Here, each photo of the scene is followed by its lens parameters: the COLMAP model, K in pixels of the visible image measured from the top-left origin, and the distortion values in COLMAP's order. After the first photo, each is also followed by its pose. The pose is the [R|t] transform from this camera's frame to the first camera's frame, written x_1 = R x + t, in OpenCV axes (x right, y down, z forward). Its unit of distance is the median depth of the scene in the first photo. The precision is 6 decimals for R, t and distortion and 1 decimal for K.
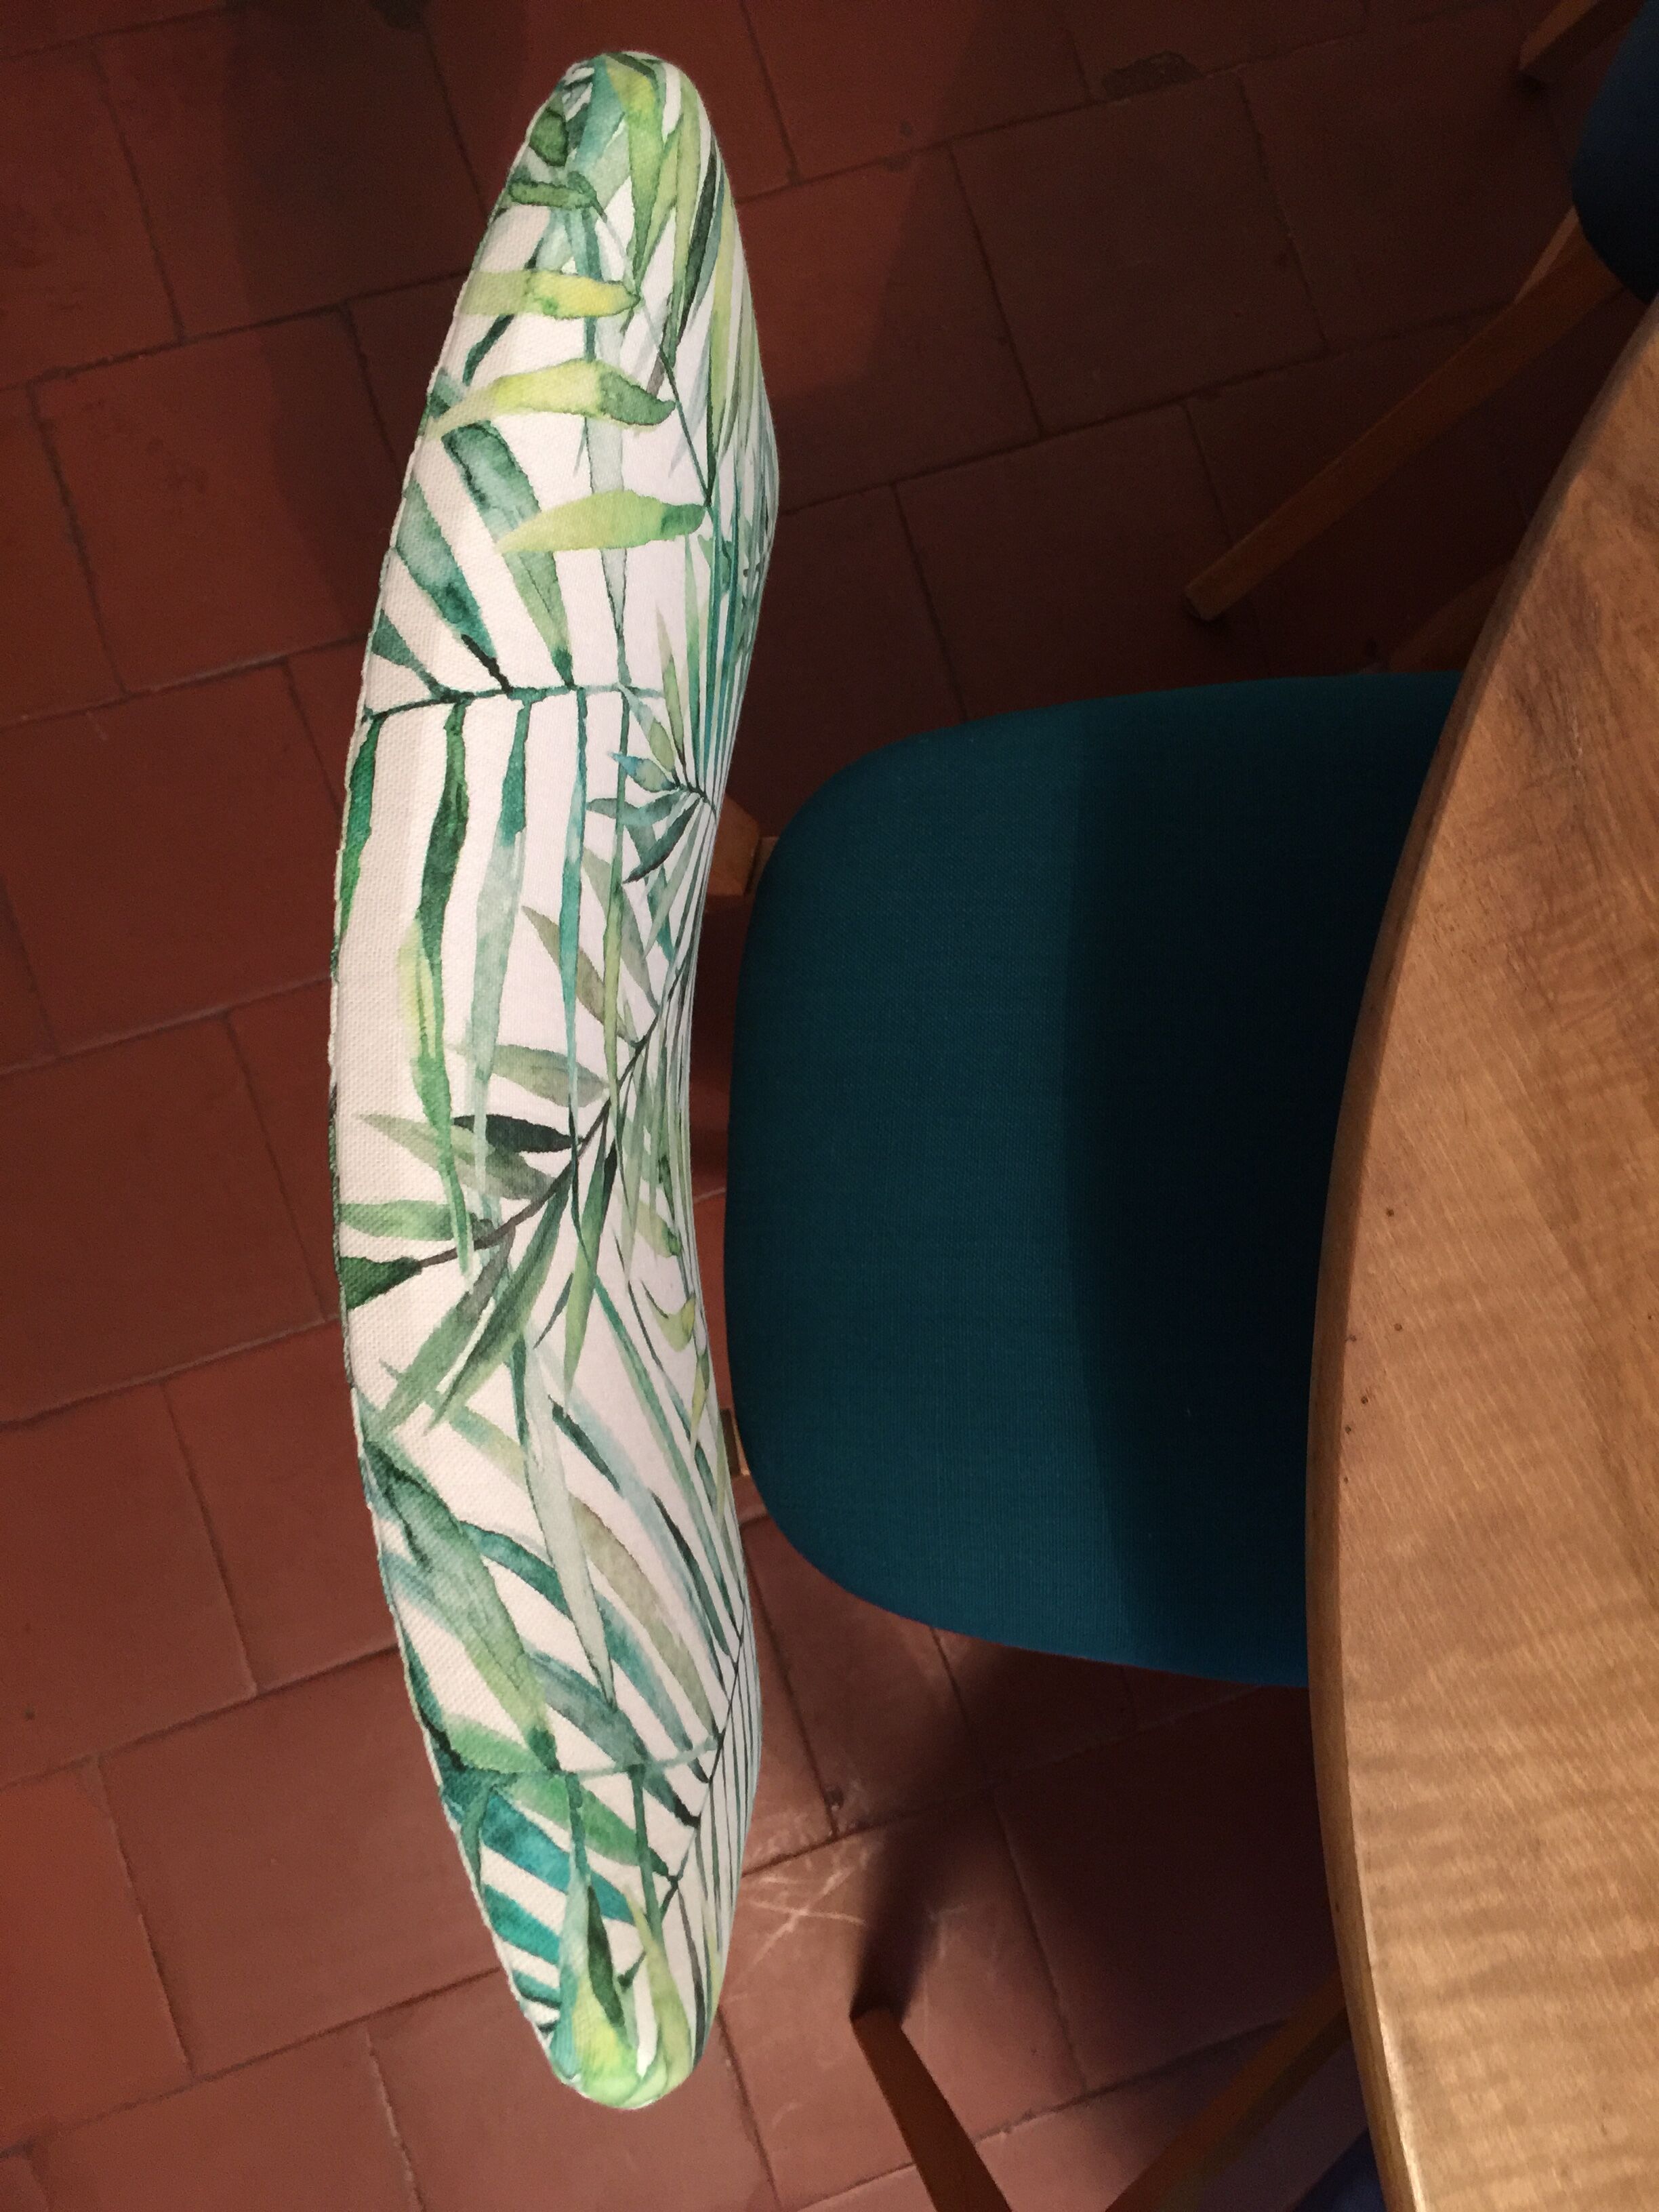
lens RADIAL K [[1867.8, 0, 829.8], [0, 1867.8, 1092.2], [0, 0, 1]] dist [0.081732, -0.111941]
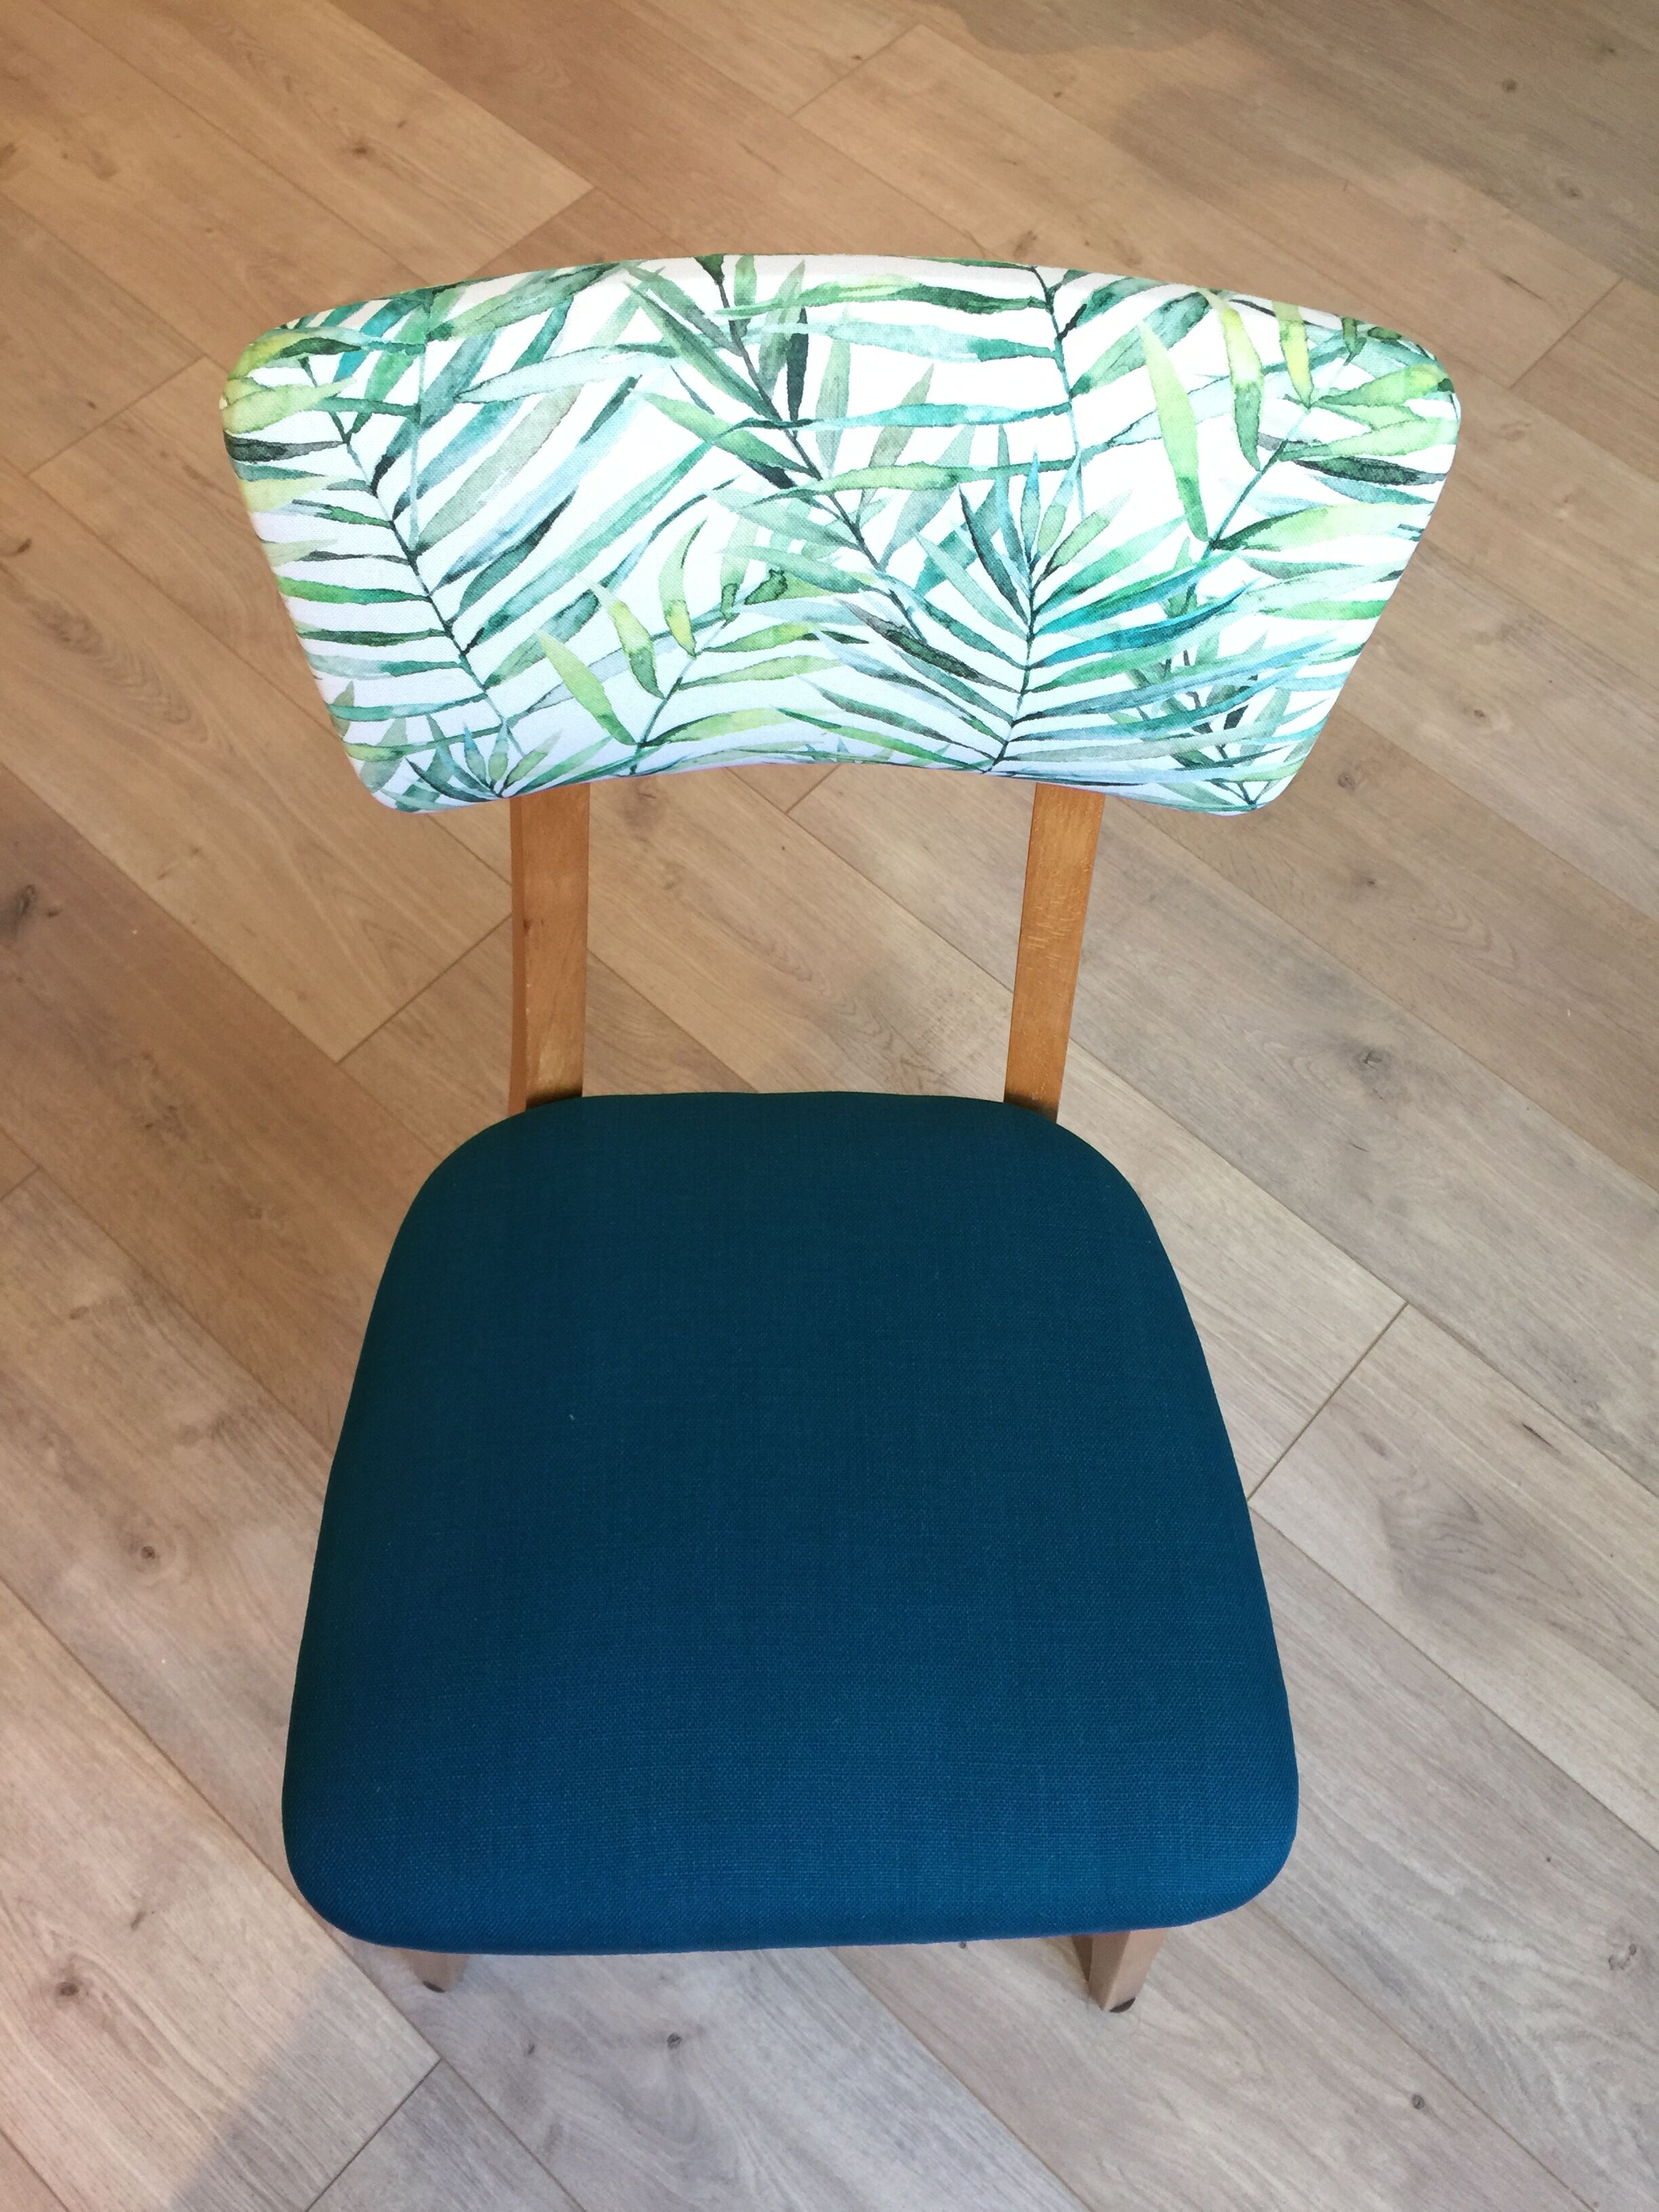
lens RADIAL K [[1867.8, 0, 828.3], [0, 1867.8, 1100.2], [0, 0, 1]] dist [0.081732, -0.111941]
pose [[0.057659, 0.857460, -0.511309, 1.299890], [-0.998293, 0.054318, -0.021484, 0.068796], [0.009352, 0.511675, 0.859128, -0.113949]]
